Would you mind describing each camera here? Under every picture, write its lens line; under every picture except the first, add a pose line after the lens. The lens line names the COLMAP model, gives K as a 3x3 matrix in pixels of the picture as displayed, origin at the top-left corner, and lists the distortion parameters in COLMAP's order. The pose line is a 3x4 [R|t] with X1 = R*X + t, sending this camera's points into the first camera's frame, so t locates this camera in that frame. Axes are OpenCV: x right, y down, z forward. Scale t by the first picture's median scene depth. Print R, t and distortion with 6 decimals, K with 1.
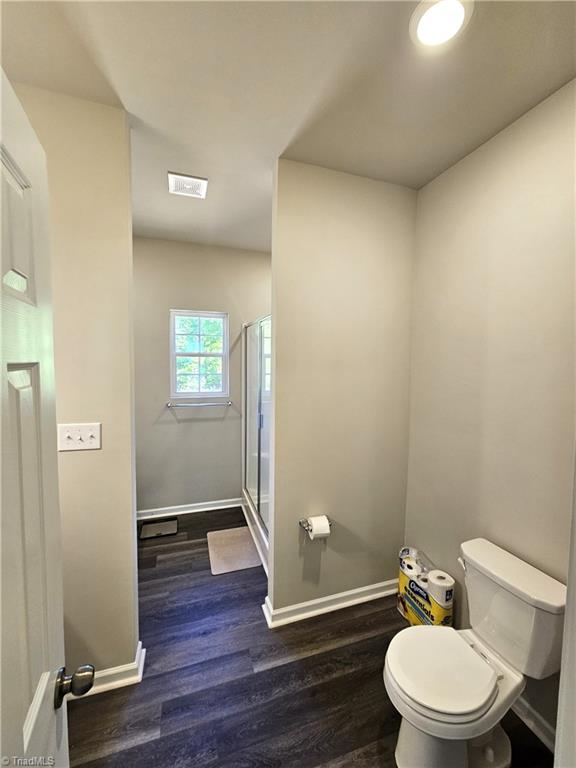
lens RADIAL K [[314.8, 0, 292.8], [0, 314.8, 379.8], [0, 0, 1]] dist [-0.000283, -0.000914]
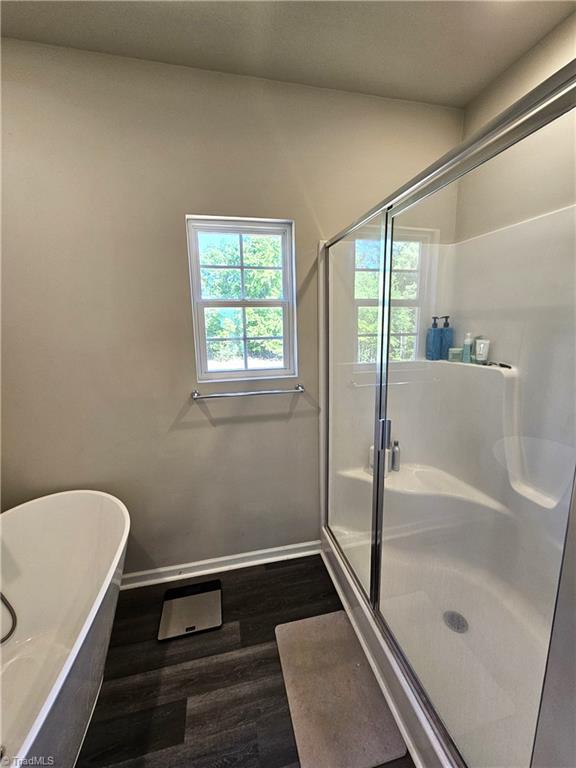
lens RADIAL K [[314.8, 0, 292.8], [0, 314.8, 379.8], [0, 0, 1]] dist [-0.000283, -0.000914]
pose [[0.994929, -0.016342, -0.099248, -0.159914], [0.027083, 0.993797, 0.107858, -0.003149], [0.096869, -0.109999, 0.989200, 0.450692]]
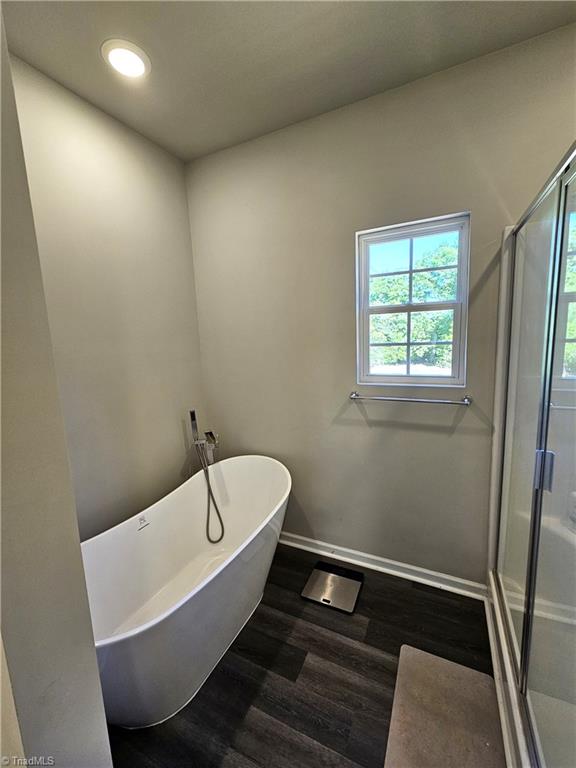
lens RADIAL K [[314.8, 0, 292.8], [0, 314.8, 379.8], [0, 0, 1]] dist [-0.000283, -0.000914]
pose [[0.714362, 0.055963, -0.697535, -0.052565], [0.004197, 0.996436, 0.084243, -0.002297], [0.699764, -0.063108, 0.711581, 0.467302]]
